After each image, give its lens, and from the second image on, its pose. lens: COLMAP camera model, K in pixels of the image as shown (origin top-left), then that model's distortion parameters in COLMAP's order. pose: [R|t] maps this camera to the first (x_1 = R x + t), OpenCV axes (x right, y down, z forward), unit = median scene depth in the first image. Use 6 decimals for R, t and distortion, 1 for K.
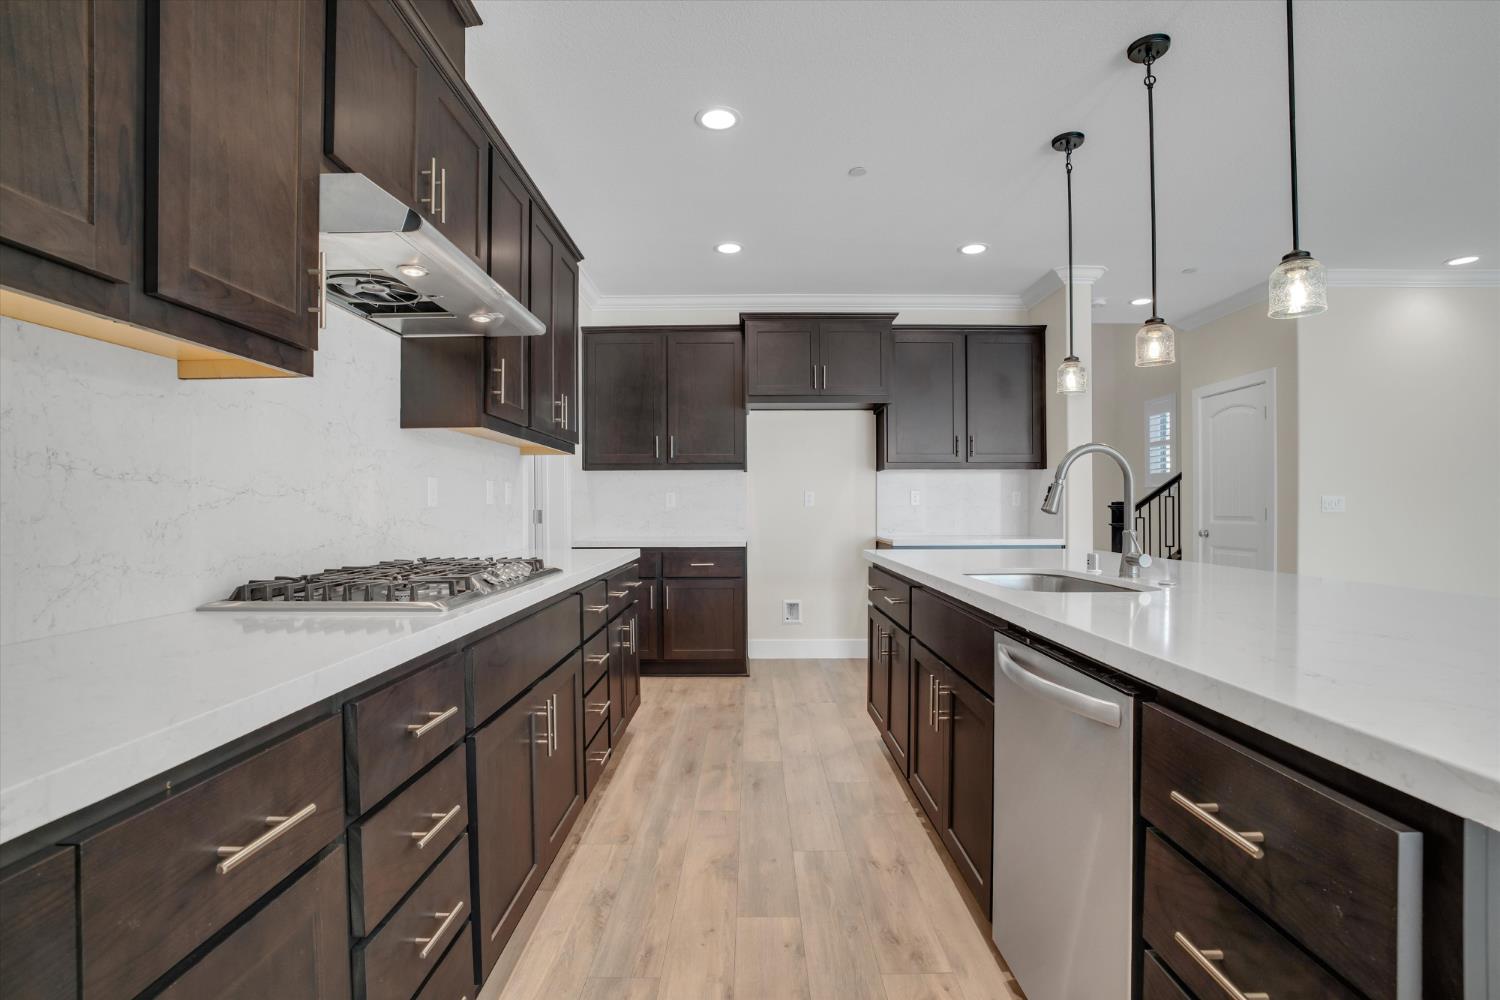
lens RADIAL K [[702.3, 0, 749.8], [0, 702.3, 514.5], [0, 0, 1]] dist [-0.059666, 0.016952]
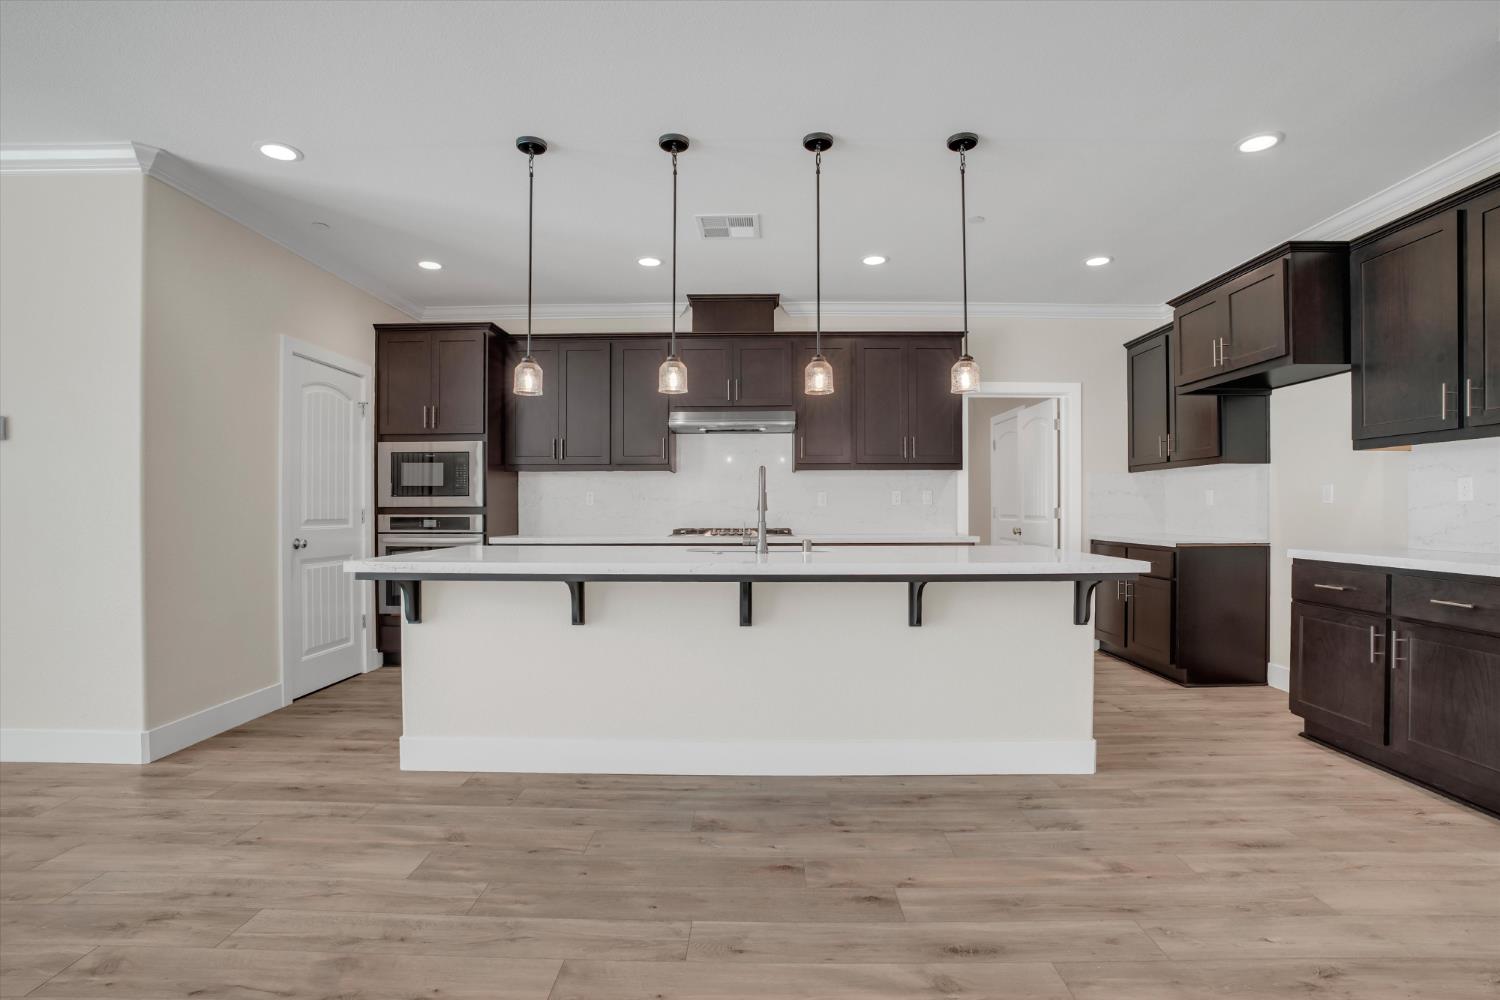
lens RADIAL K [[702.3, 0, 744.5], [0, 702.3, 509.7], [0, 0, 1]] dist [-0.059666, 0.016952]
pose [[-0.009950, 0.007710, -0.999921, 0.980322], [-0.004109, 0.999962, 0.007751, -0.009249], [0.999942, 0.004186, -0.009918, 0.455688]]
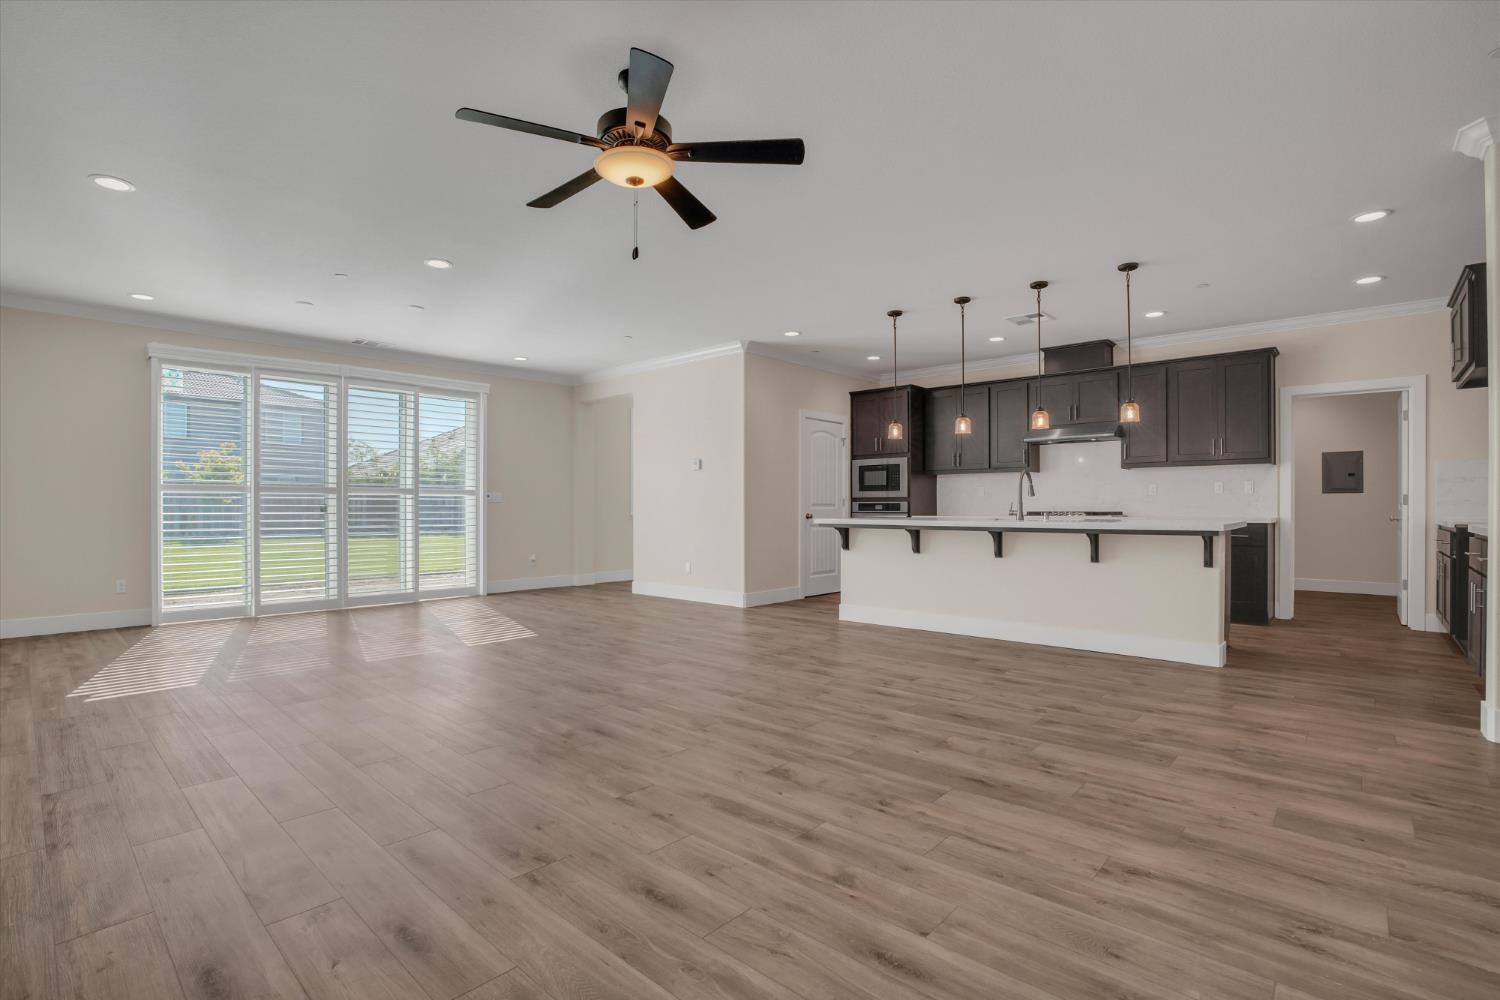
lens RADIAL K [[702.3, 0, 759.0], [0, 702.3, 496.6], [0, 0, 1]] dist [-0.059666, 0.016952]
pose [[-0.654979, -0.004221, -0.755635, 1.507162], [-0.000536, 0.999987, -0.005122, 0.004541], [0.755647, -0.002950, -0.654973, 0.927810]]
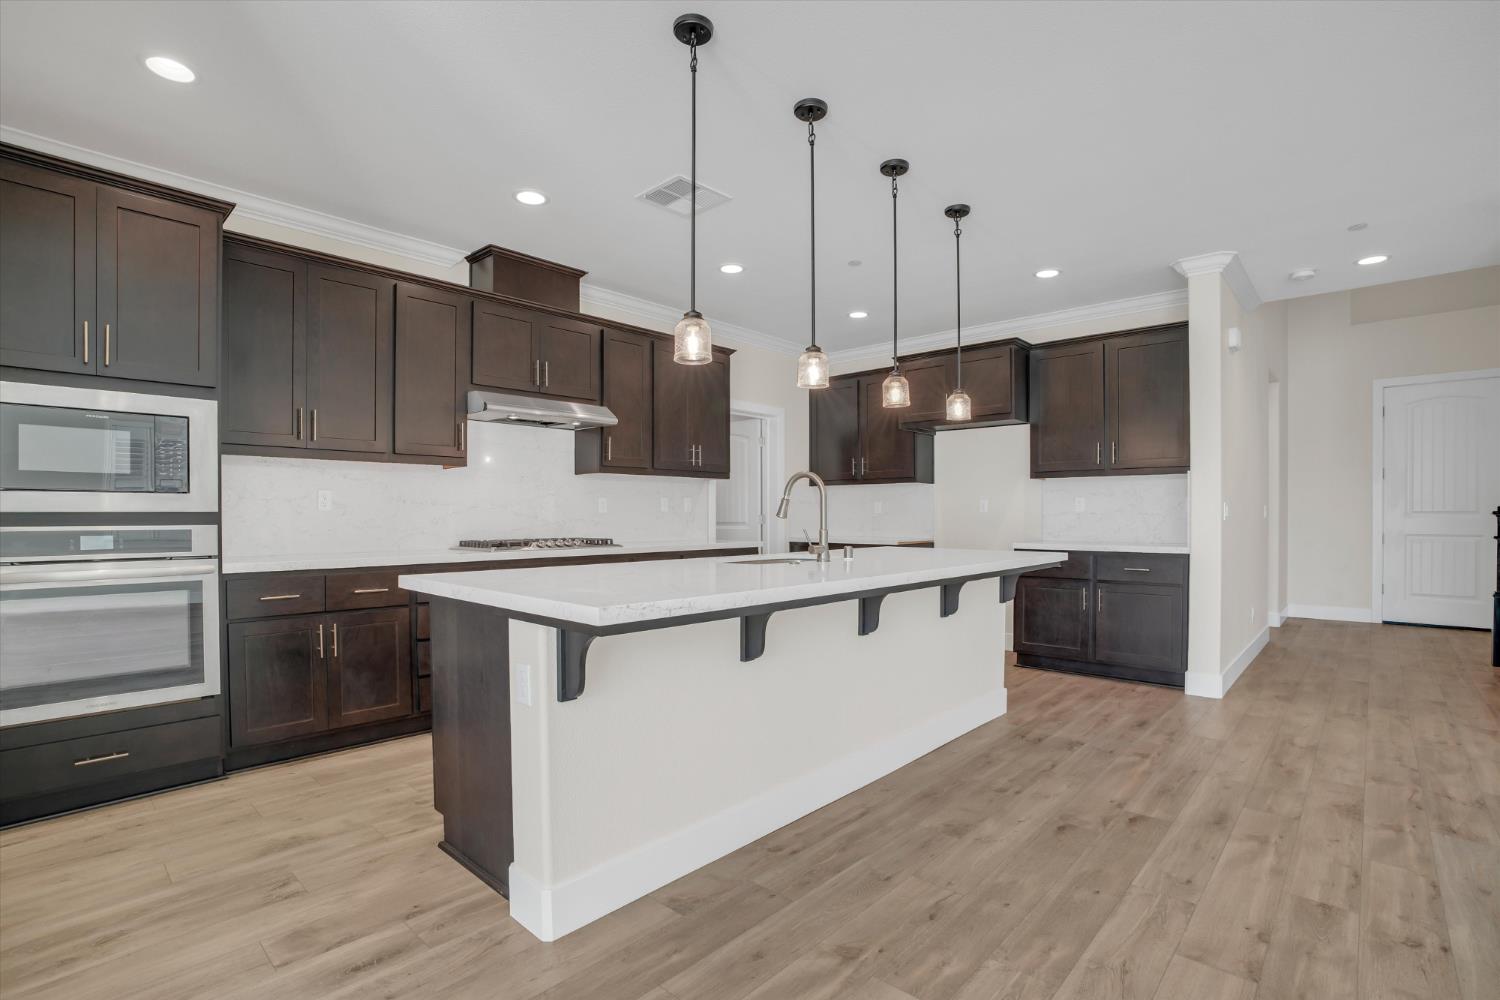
lens RADIAL K [[702.3, 0, 754.7], [0, 702.3, 519.9], [0, 0, 1]] dist [-0.059666, 0.016952]
pose [[0.739082, 0.011486, -0.673518, 0.683286], [-0.008531, 0.999934, 0.007690, -0.005305], [0.673561, 0.000062, 0.739131, -0.096094]]
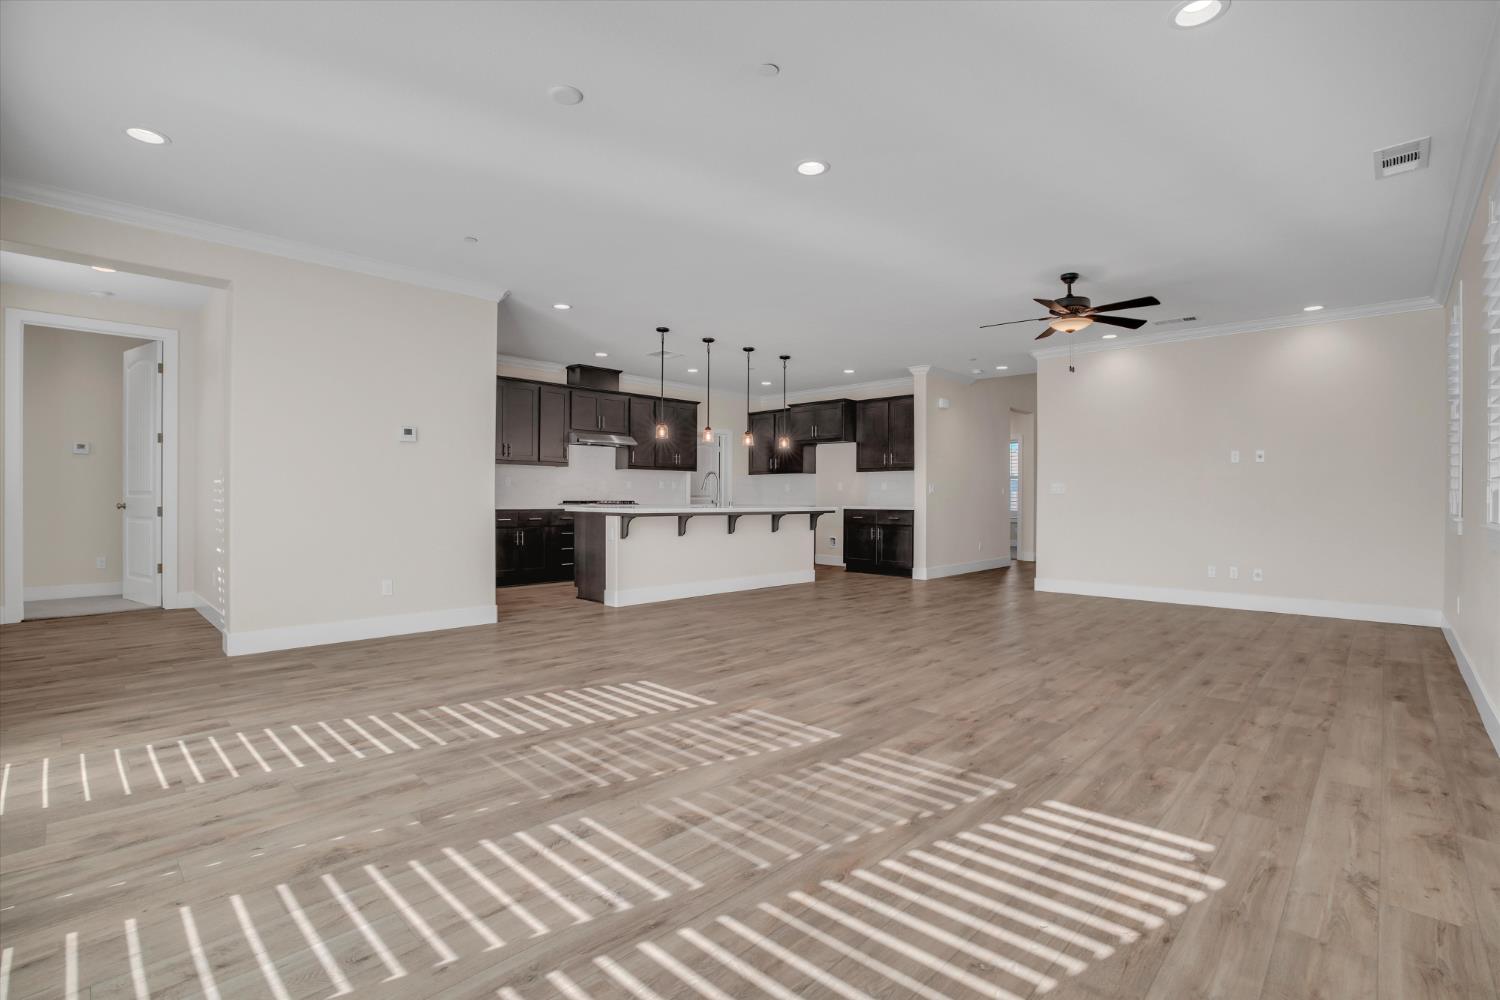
lens RADIAL K [[702.3, 0, 750.9], [0, 702.3, 495.9], [0, 0, 1]] dist [-0.059666, 0.016952]
pose [[0.721083, 0.007767, -0.692806, 1.548996], [-0.015224, 0.999873, -0.004636, 0.020478], [0.692682, 0.013891, 0.721110, -0.752781]]
